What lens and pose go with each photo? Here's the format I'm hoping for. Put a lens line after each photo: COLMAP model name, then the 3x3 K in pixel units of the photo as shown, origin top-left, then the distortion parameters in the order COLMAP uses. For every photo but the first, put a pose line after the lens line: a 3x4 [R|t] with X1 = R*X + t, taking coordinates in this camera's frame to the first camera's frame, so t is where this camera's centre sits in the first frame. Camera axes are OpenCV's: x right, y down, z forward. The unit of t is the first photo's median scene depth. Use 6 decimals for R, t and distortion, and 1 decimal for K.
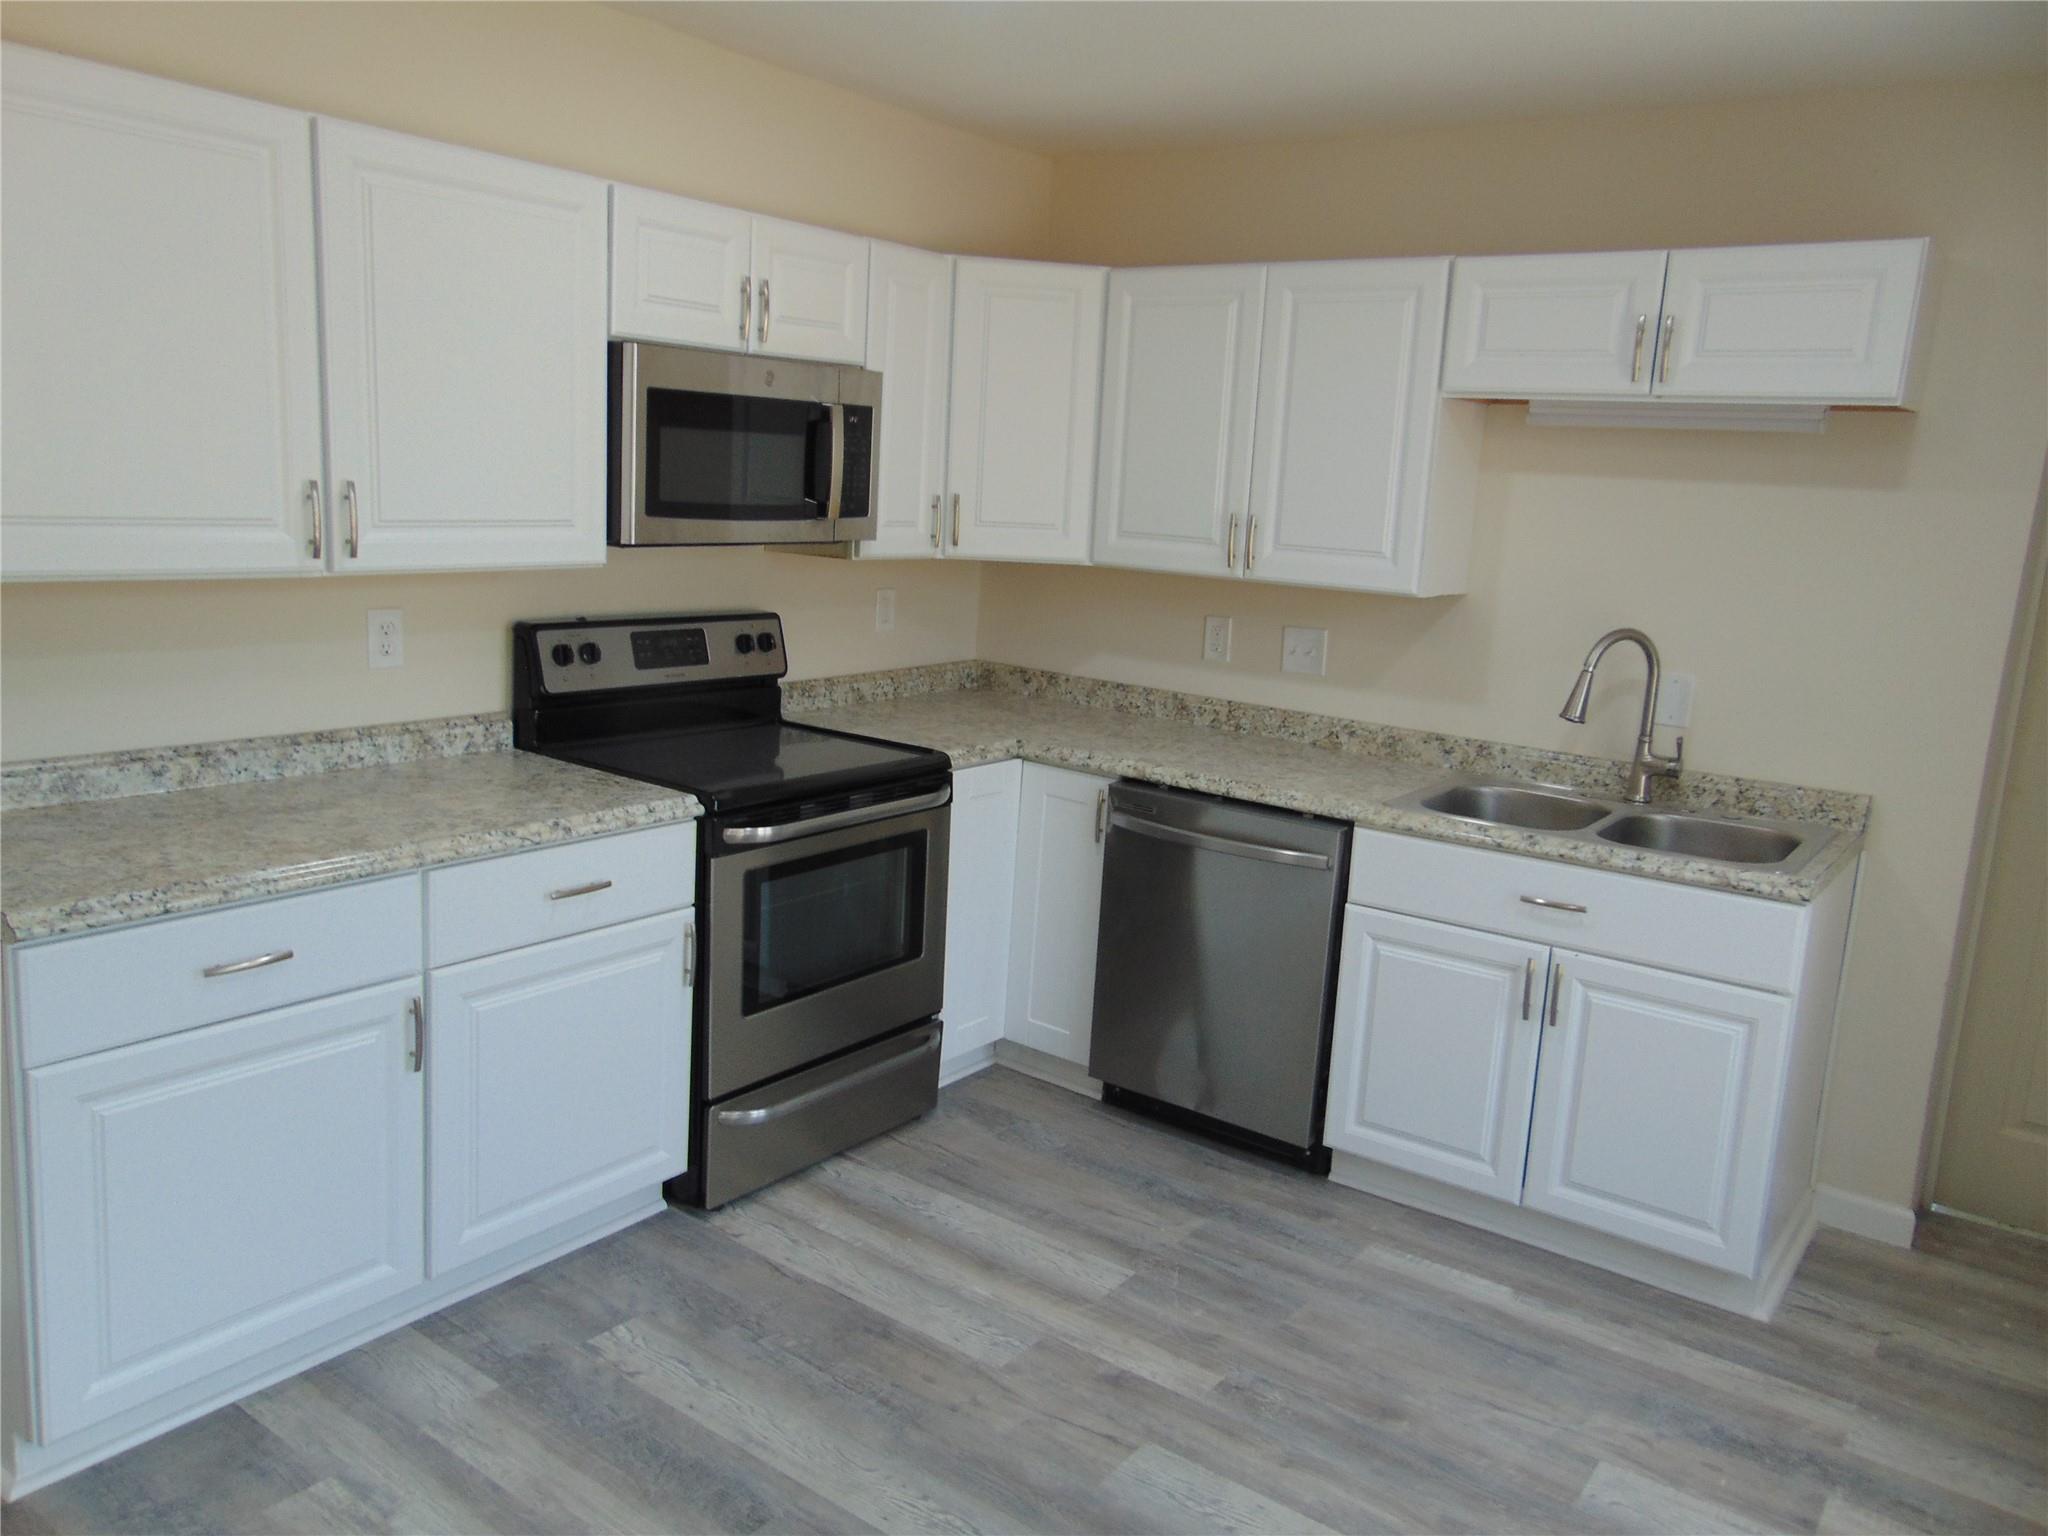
lens RADIAL K [[1540.8, 0, 1018.3], [0, 1540.8, 767.5], [0, 0, 1]] dist [-0.030594, 0.077391]
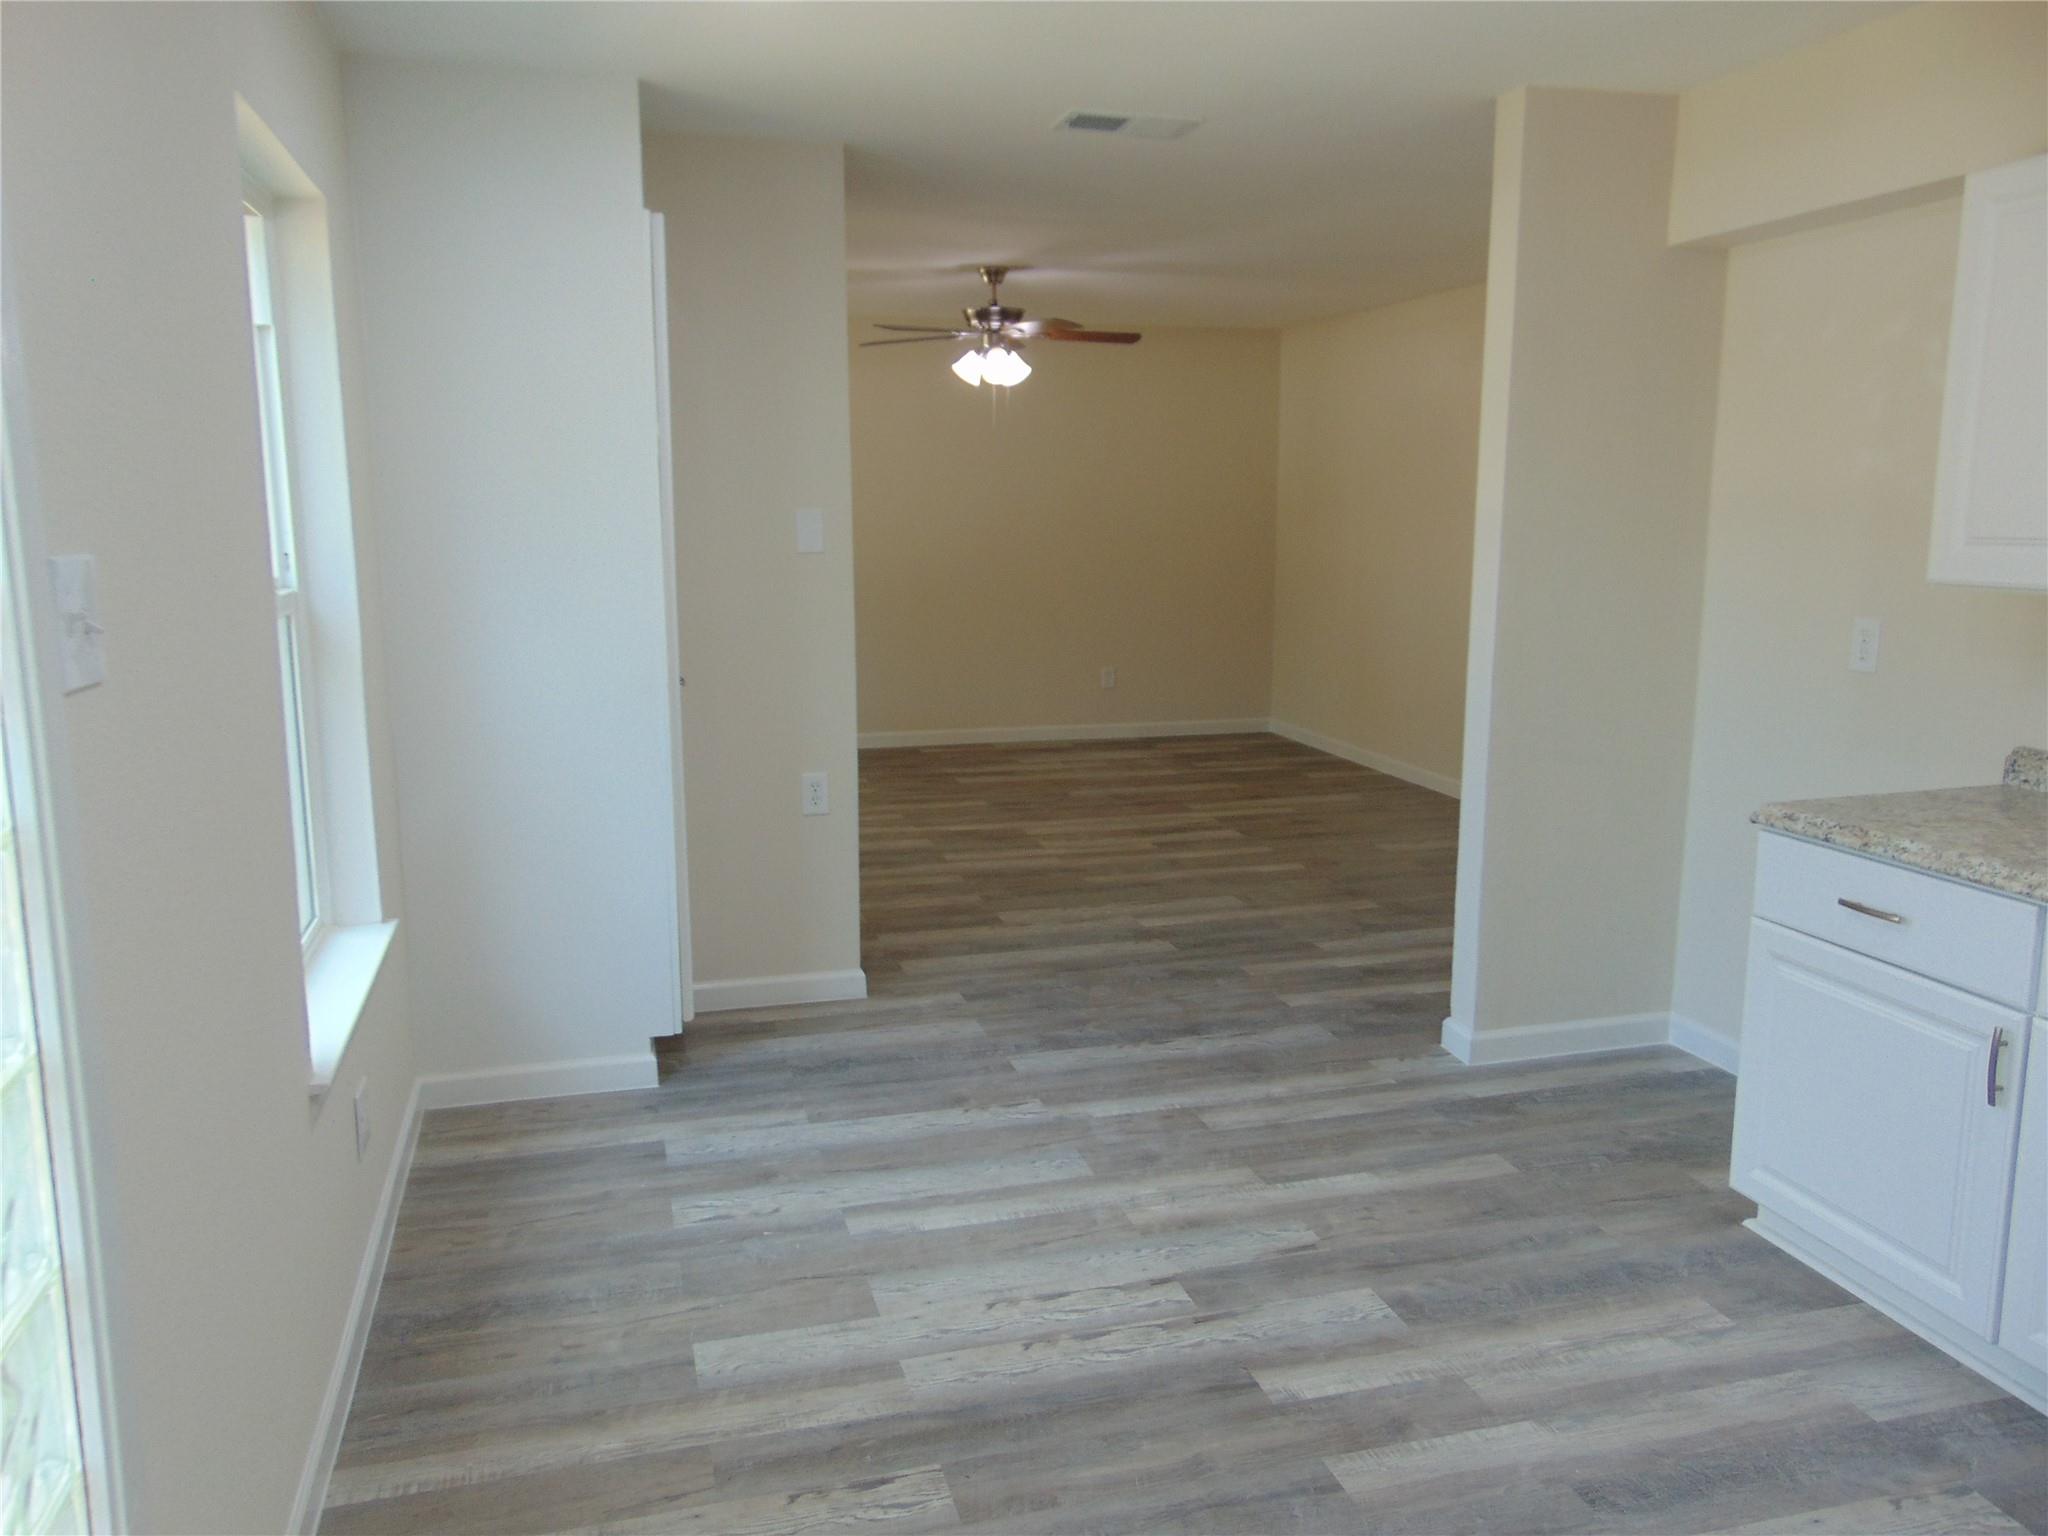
lens RADIAL K [[1540.8, 0, 1022.3], [0, 1540.8, 775.2], [0, 0, 1]] dist [-0.030594, 0.077391]
pose [[-0.609825, 0.086565, -0.787795, 0.590489], [-0.180315, 0.952794, 0.244276, -0.102828], [0.771752, 0.291016, -0.565428, 0.831775]]
